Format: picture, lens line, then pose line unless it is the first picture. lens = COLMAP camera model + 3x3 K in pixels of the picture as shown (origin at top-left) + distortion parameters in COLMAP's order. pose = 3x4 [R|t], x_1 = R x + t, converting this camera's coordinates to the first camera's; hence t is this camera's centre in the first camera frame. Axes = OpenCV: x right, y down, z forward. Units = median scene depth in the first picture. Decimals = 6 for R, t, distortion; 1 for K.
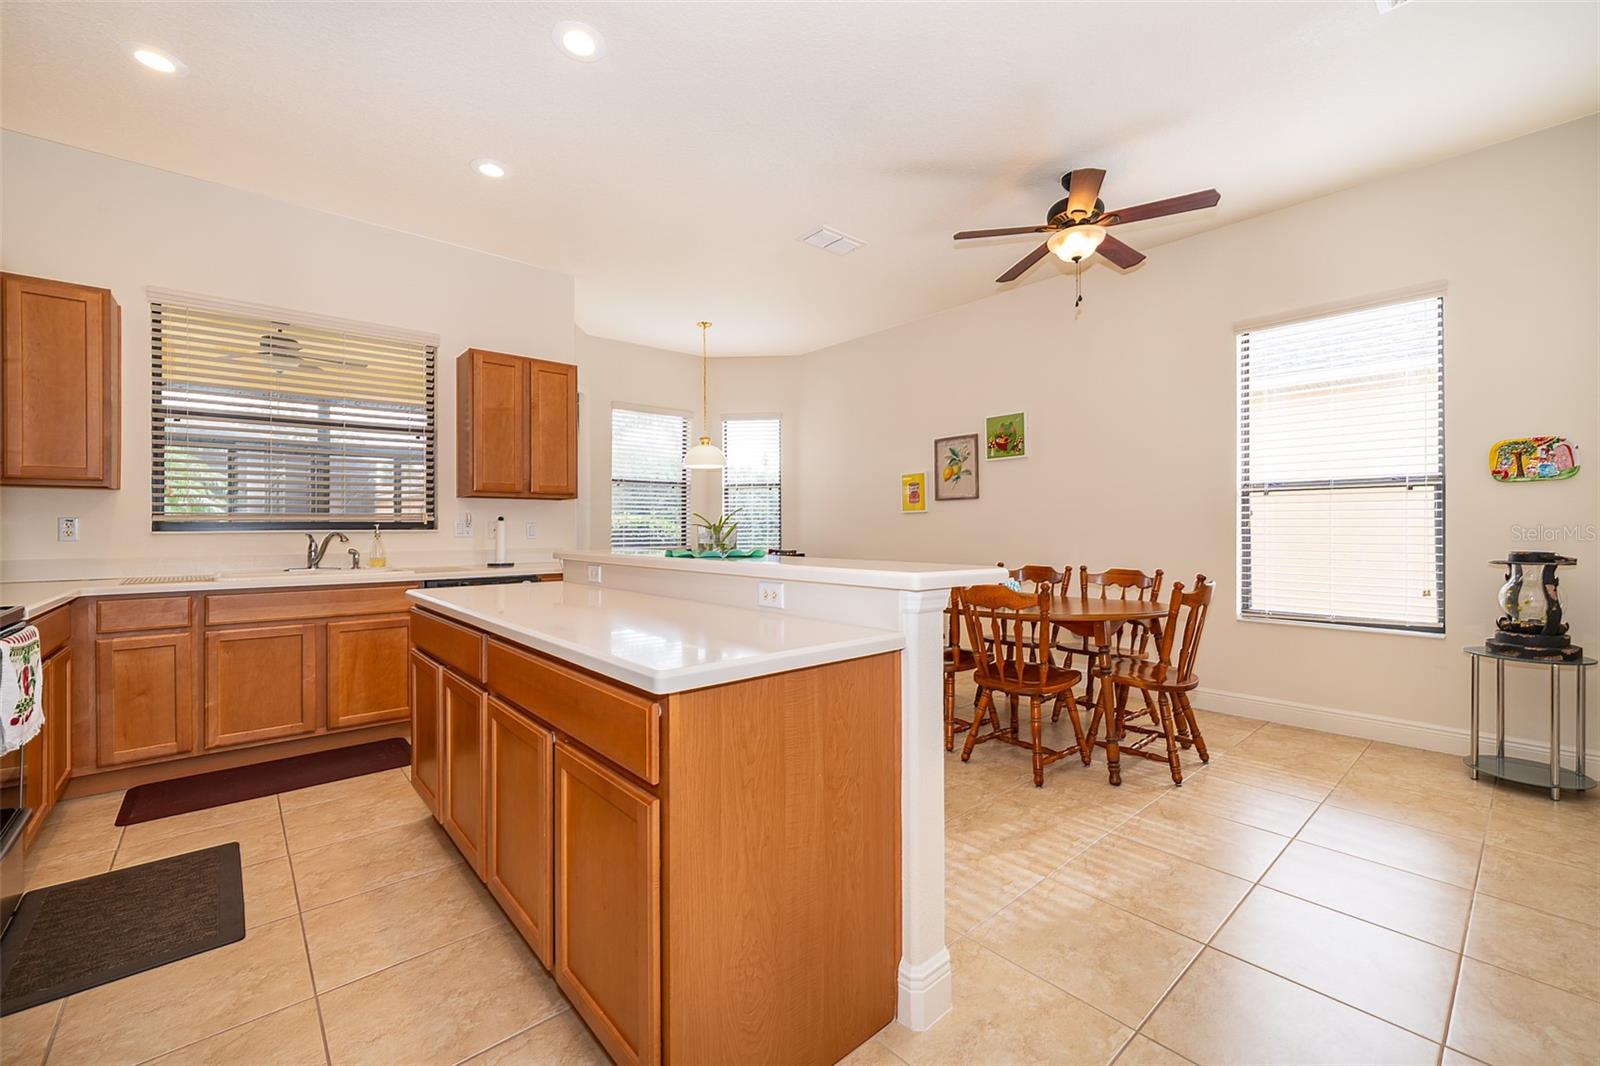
lens RADIAL K [[654.4, 0, 797.9], [0, 654.4, 526.5], [0, 0, 1]] dist [-0.001569, -0.000233]
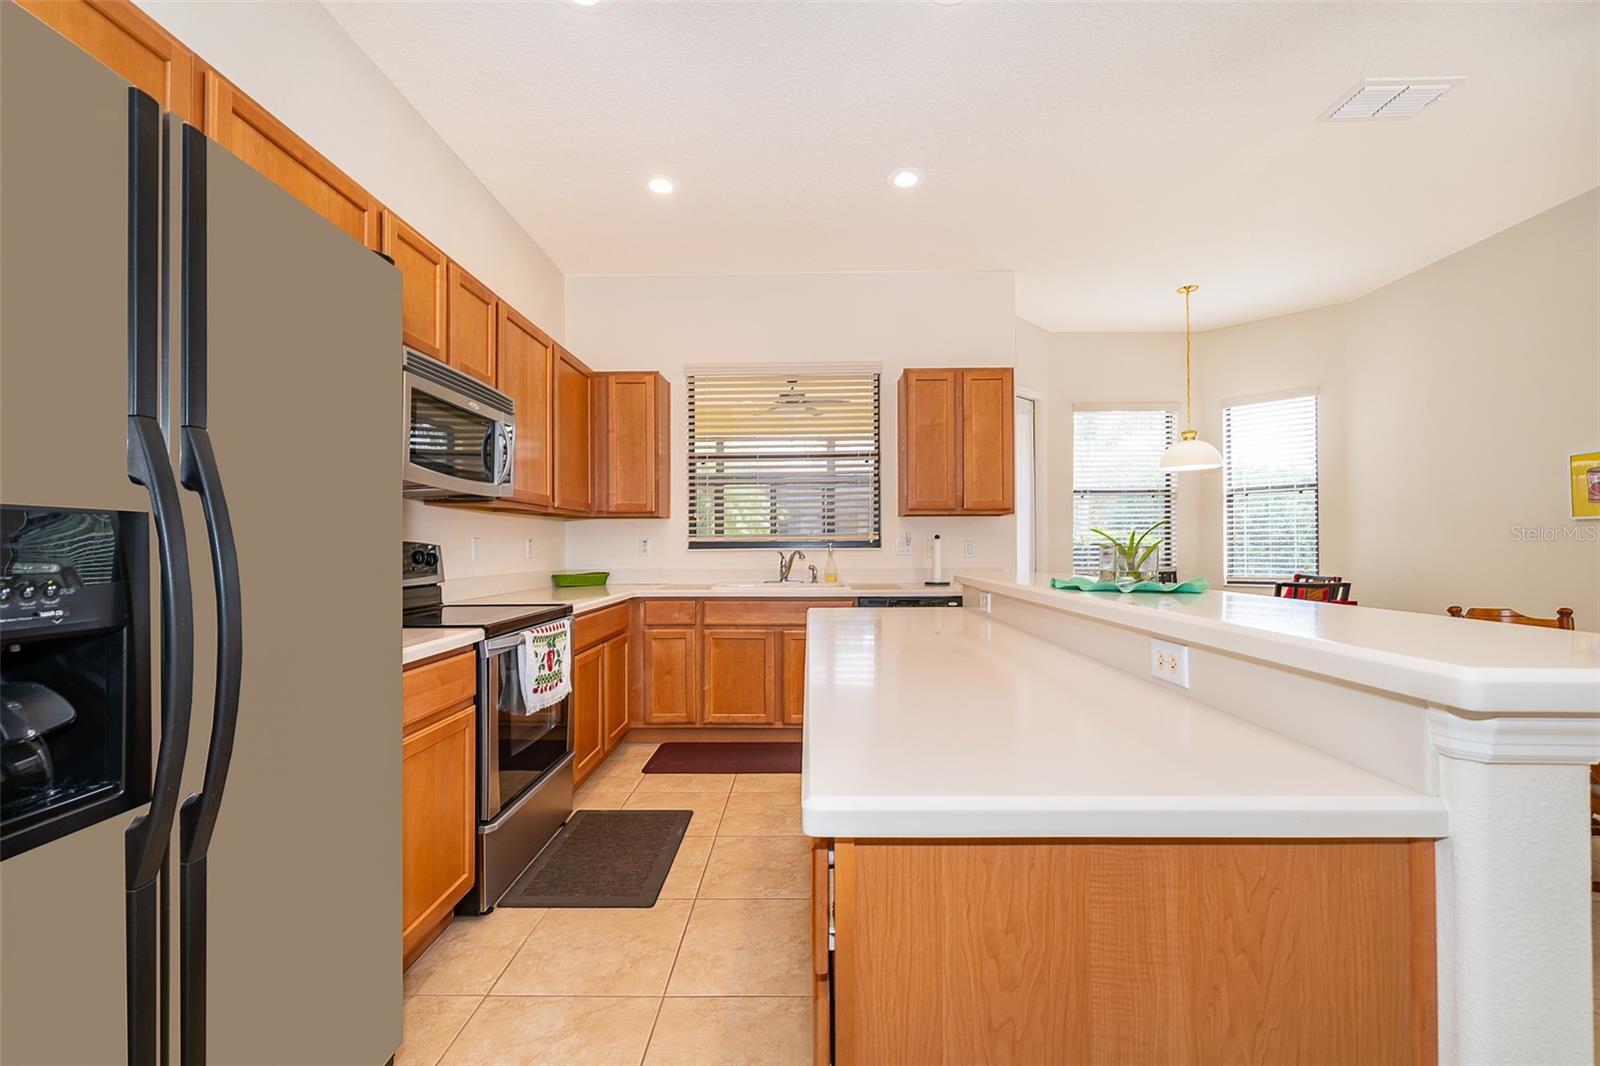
lens RADIAL K [[650.3, 0, 798.0], [0, 650.3, 541.3], [0, 0, 1]] dist [-0.000334, 0.000000]
pose [[0.742177, -0.004619, -0.670188, 0.055288], [0.003437, 0.999989, -0.003086, -0.003586], [0.670195, -0.000013, 0.742185, 0.162532]]
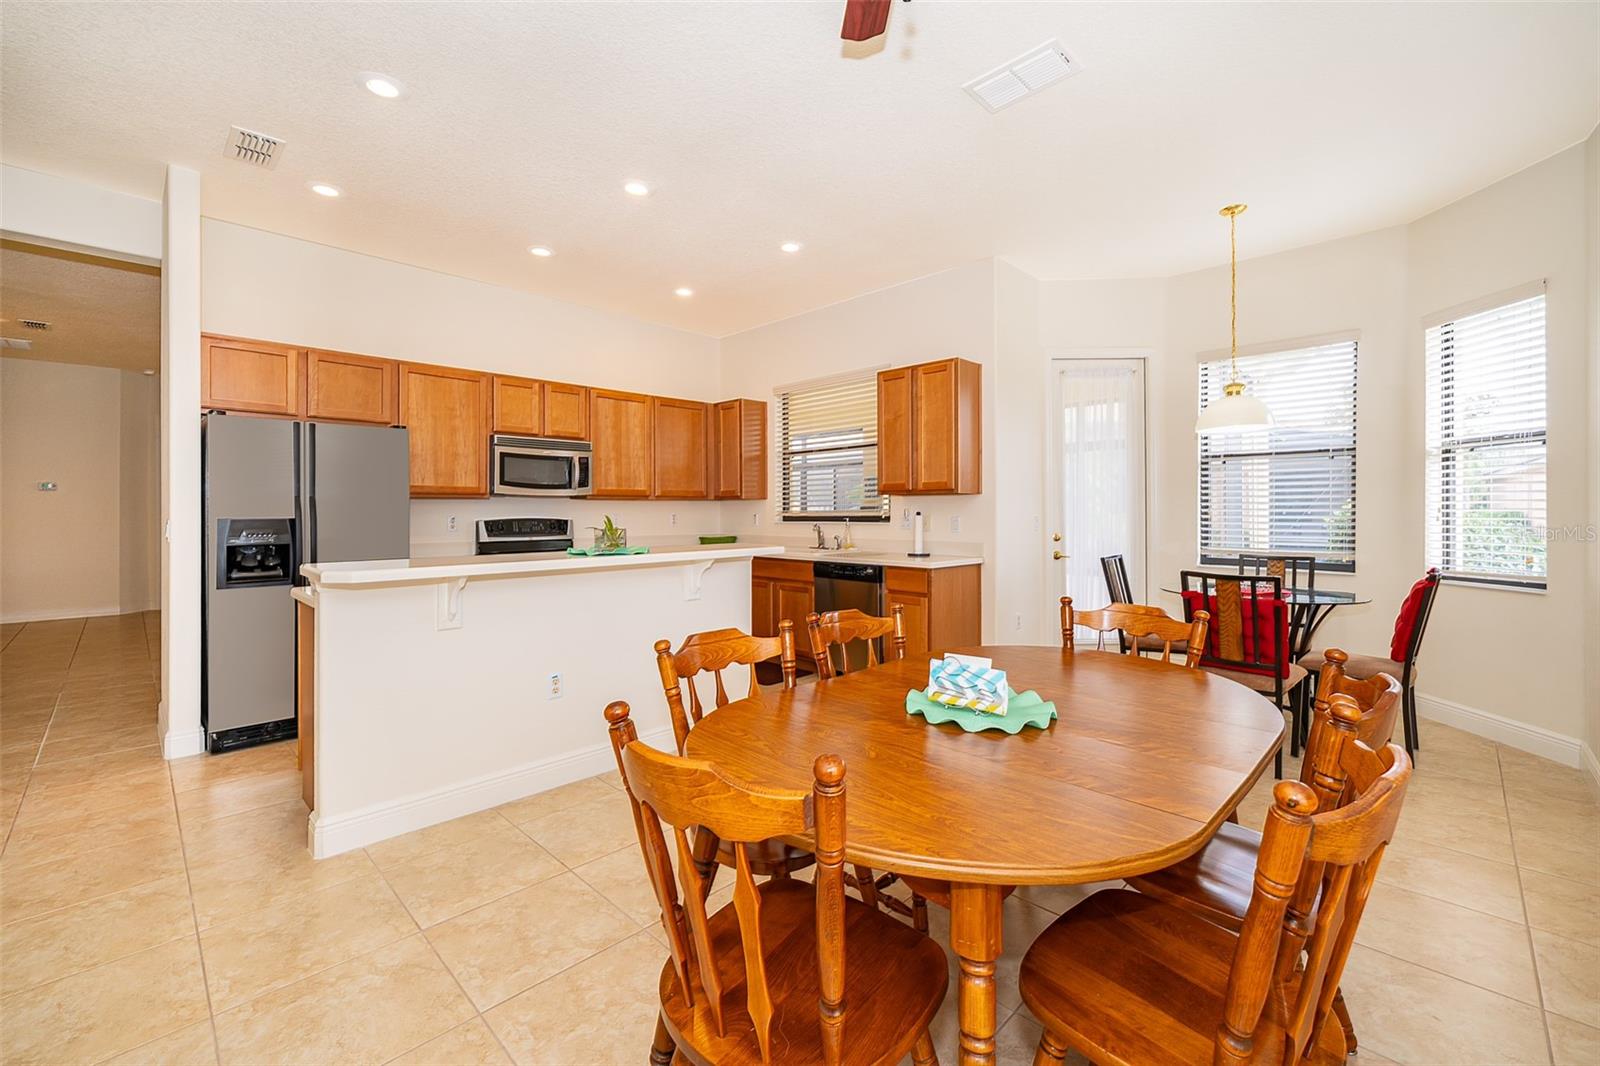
lens RADIAL K [[656.7, 0, 795.0], [0, 656.7, 515.2], [0, 0, 1]] dist [-0.000378, 0.000465]
pose [[0.072935, 0.008780, -0.997298, 0.778856], [0.004697, 0.999947, 0.009147, -0.024770], [0.997326, -0.005351, 0.072890, 0.858426]]
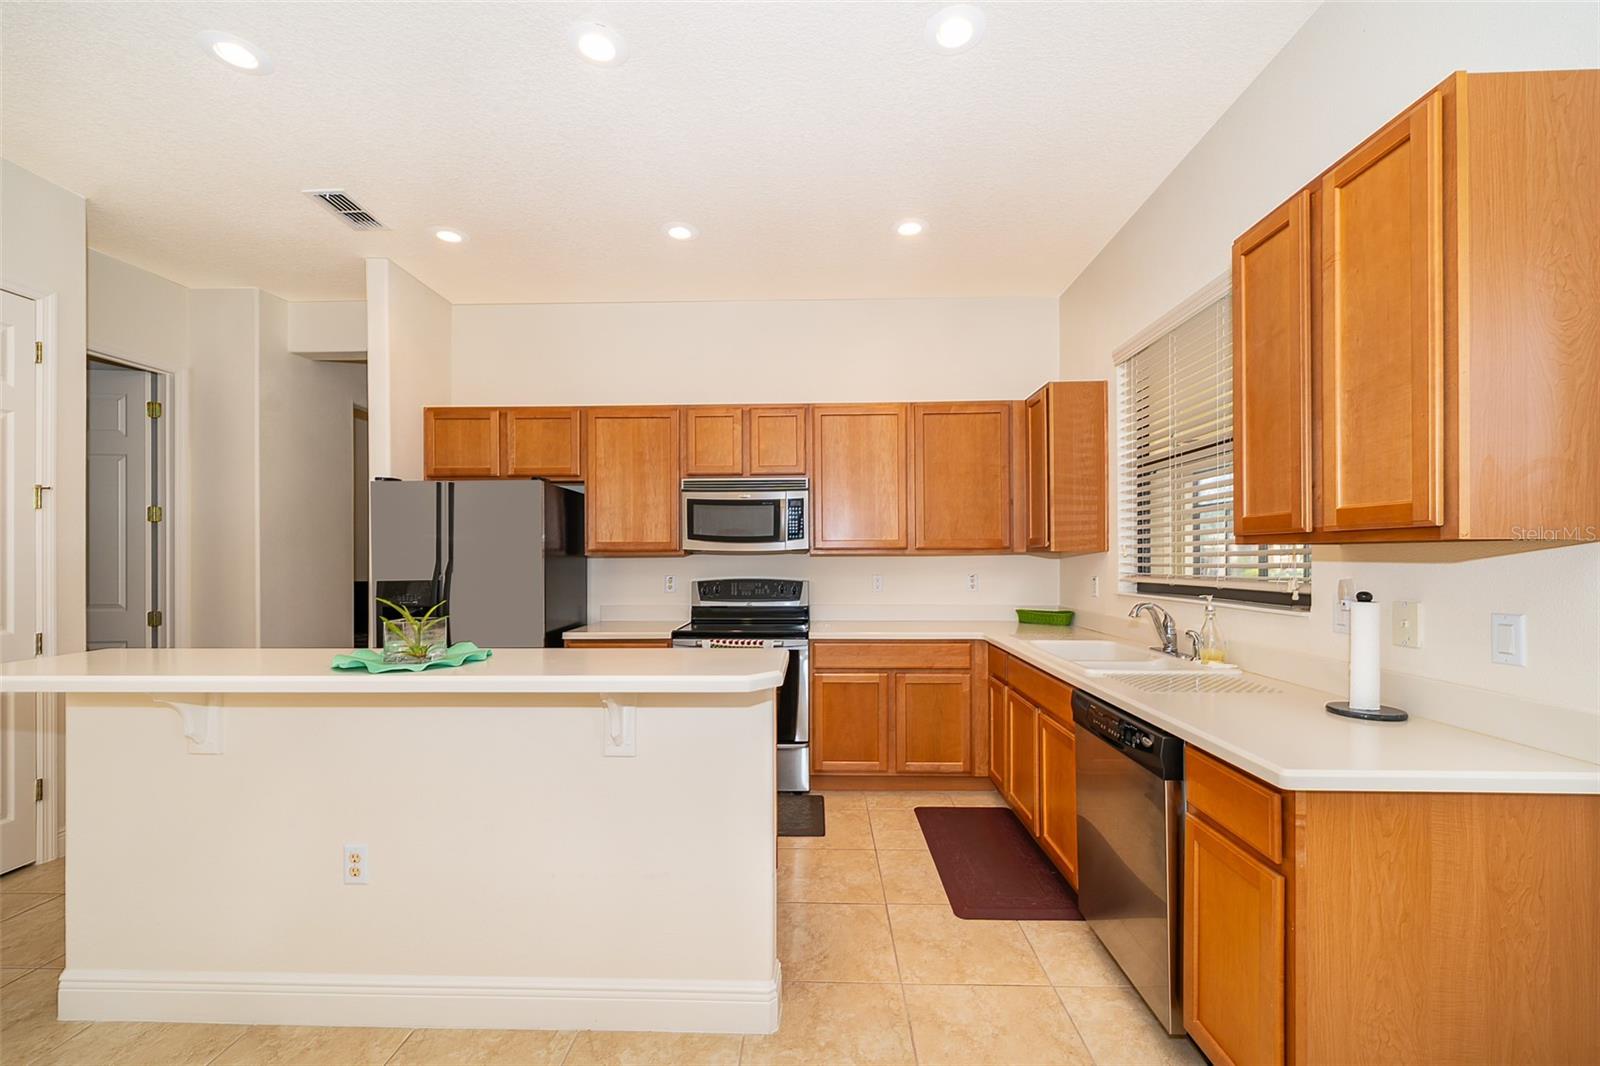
lens RADIAL K [[648.3, 0, 799.0], [0, 648.3, 554.5], [0, 0, 1]] dist [-0.000372, -0.000100]
pose [[-0.673396, 0.001336, -0.739281, 0.083558], [0.005862, 0.999977, -0.003532, -0.046264], [0.739259, -0.006712, -0.673388, 1.222671]]
